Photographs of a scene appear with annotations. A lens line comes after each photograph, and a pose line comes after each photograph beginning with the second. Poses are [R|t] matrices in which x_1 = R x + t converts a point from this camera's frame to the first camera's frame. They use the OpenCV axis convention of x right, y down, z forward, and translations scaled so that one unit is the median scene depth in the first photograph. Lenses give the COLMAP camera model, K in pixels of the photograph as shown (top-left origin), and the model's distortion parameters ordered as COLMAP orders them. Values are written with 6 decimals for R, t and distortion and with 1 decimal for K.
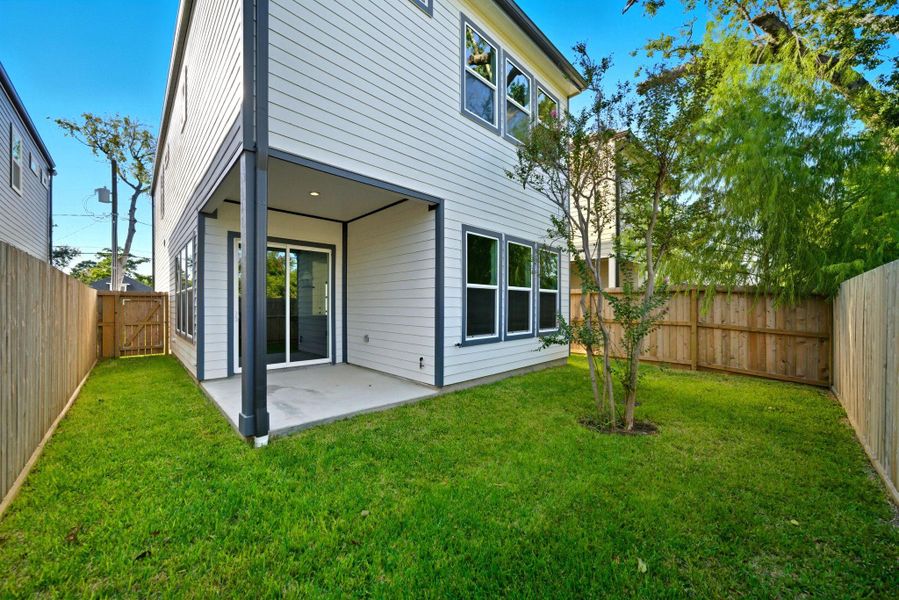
lens RADIAL K [[310.2, 0, 446.2], [0, 310.2, 304.5], [0, 0, 1]] dist [0.001099, 0.000222]
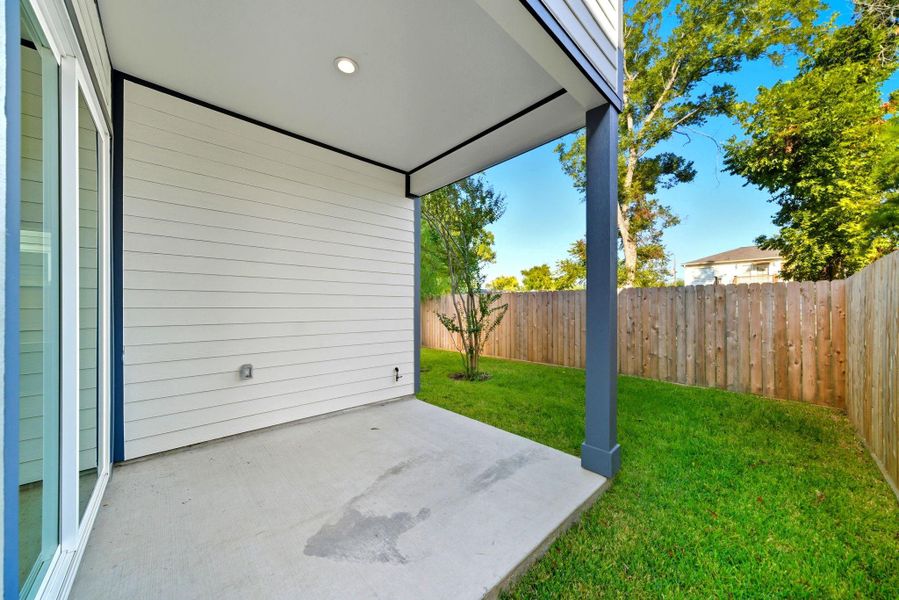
lens RADIAL K [[310.2, 0, 446.2], [0, 310.2, 304.5], [0, 0, 1]] dist [0.001099, 0.000222]
pose [[0.011032, 0.005739, 0.999923, -0.910007], [-0.010105, 0.999933, -0.005627, 0.009165], [-0.999888, -0.010042, 0.011089, 0.877188]]
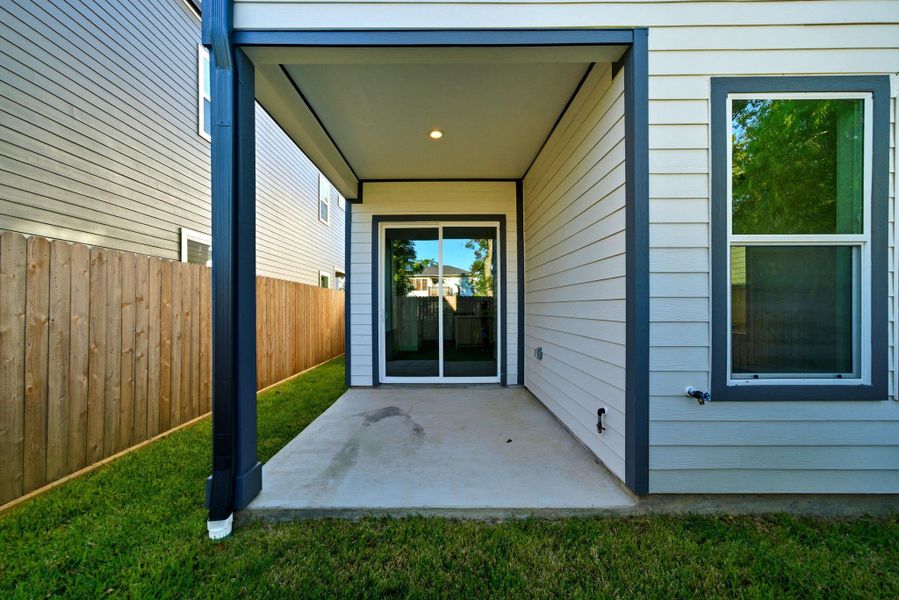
lens RADIAL K [[347.4, 0, 455.6], [0, 347.4, 302.4], [0, 0, 1]] dist [0.023412, 0.000260]
pose [[0.751481, -0.011944, -0.659646, 0.102153], [0.005003, 0.999911, -0.012406, 0.020433], [0.659736, 0.006022, 0.751474, 0.479556]]
